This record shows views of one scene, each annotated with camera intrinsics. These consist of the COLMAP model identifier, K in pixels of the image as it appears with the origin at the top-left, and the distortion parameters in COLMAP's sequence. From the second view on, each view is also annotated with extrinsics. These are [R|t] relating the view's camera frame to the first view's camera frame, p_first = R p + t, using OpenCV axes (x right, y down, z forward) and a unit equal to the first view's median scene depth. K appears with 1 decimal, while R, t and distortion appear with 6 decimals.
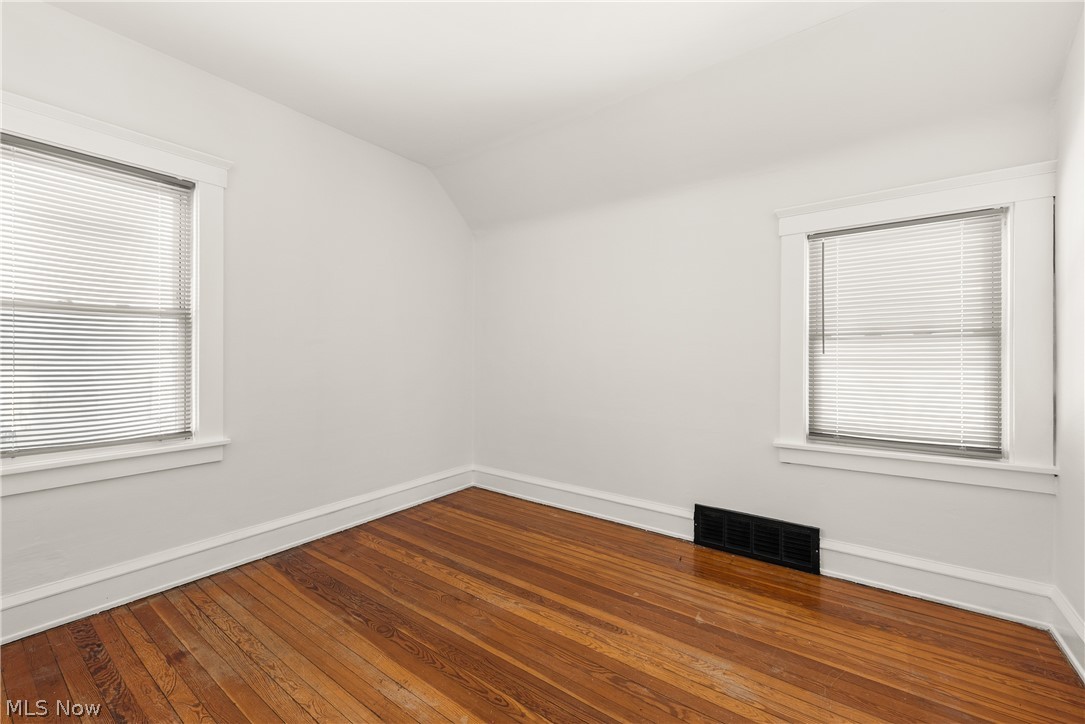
lens RADIAL K [[436.5, 0, 542.5], [0, 436.5, 362.0], [0, 0, 1]] dist [0.018650, -0.000456]
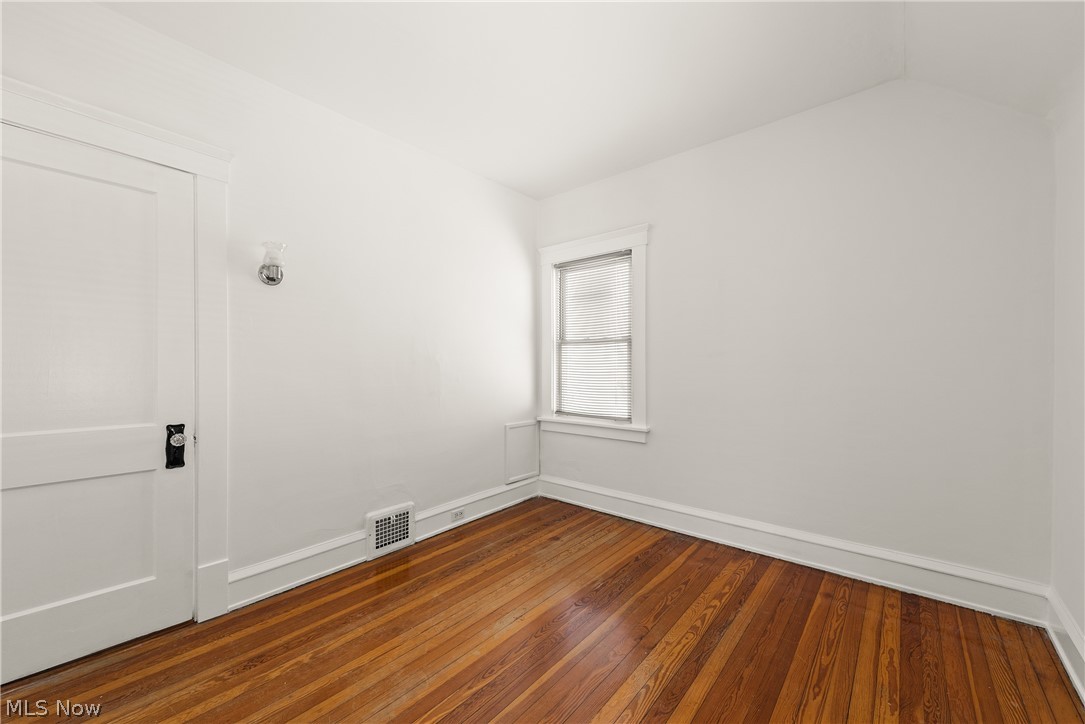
lens RADIAL K [[436.5, 0, 542.5], [0, 436.5, 362.0], [0, 0, 1]] dist [0.018650, -0.000456]
pose [[-0.066301, -0.003541, -0.997793, 0.651347], [-0.014752, 0.999888, -0.002569, -0.020063], [0.997691, 0.014549, -0.066346, 0.758338]]
